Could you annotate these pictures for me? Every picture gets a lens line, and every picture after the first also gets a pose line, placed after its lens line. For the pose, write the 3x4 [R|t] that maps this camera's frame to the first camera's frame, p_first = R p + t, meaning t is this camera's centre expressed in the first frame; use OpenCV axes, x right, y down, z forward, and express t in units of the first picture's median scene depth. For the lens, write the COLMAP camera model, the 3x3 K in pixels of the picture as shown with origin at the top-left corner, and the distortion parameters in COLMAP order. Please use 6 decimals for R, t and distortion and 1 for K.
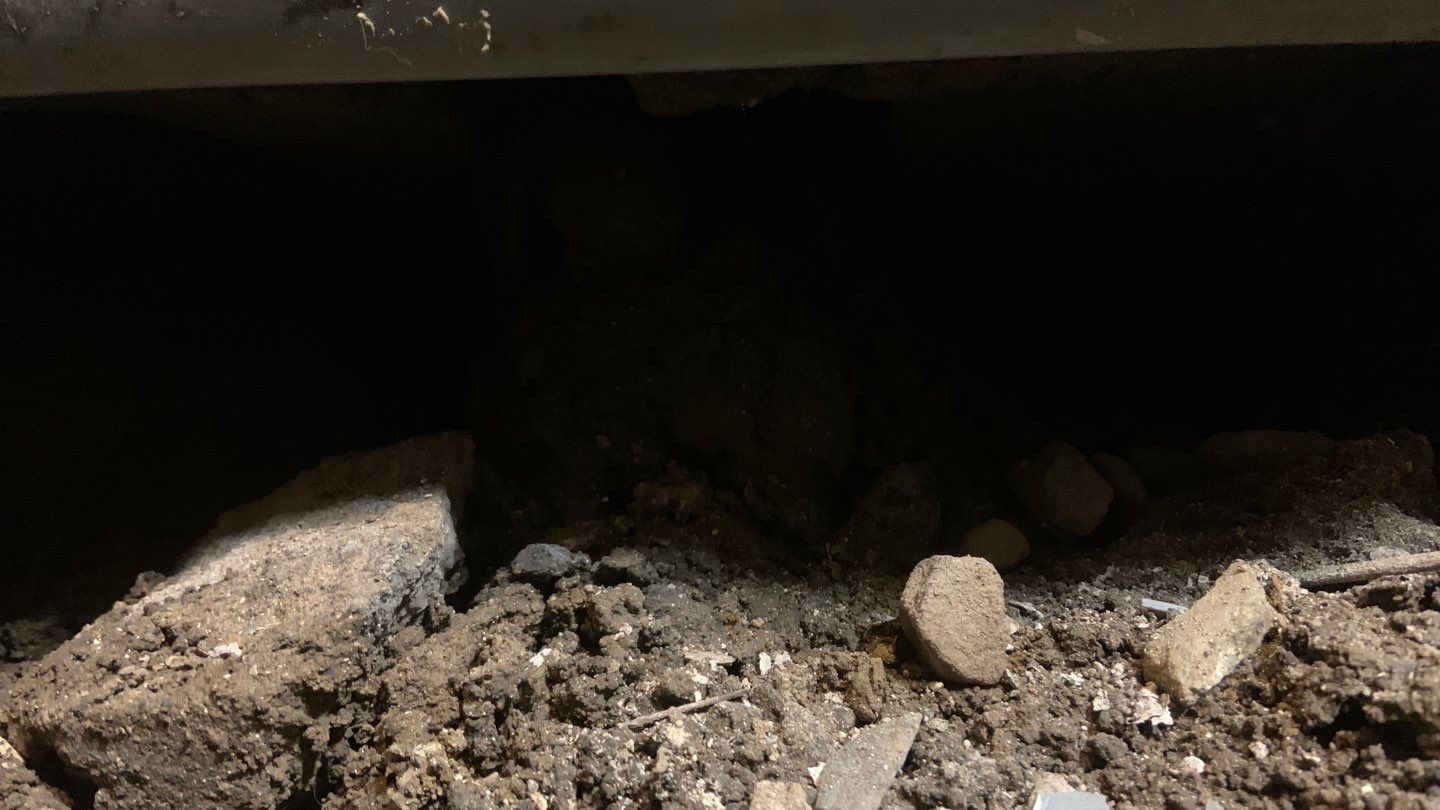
lens RADIAL K [[1101.6, 0, 696.5], [0, 1101.6, 403.7], [0, 0, 1]] dist [0.129356, -0.186038]
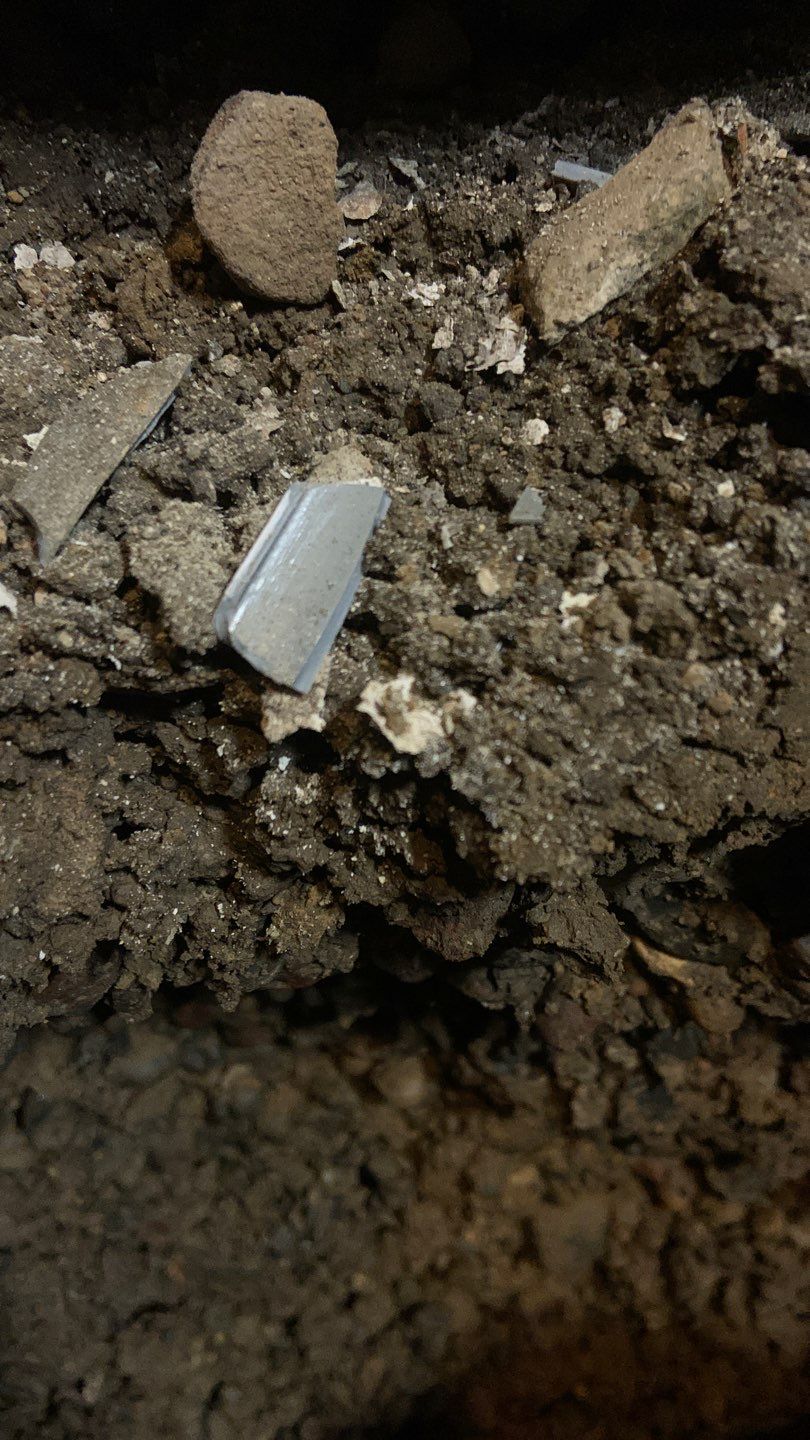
lens RADIAL K [[1101.6, 0, 401.2], [0, 1101.6, 703.2], [0, 0, 1]] dist [0.129356, -0.186038]
pose [[0.999681, -0.012397, 0.022017, 0.316041], [-0.004626, 0.766849, 0.641811, -0.007991], [-0.024840, -0.641708, 0.766546, 0.312479]]
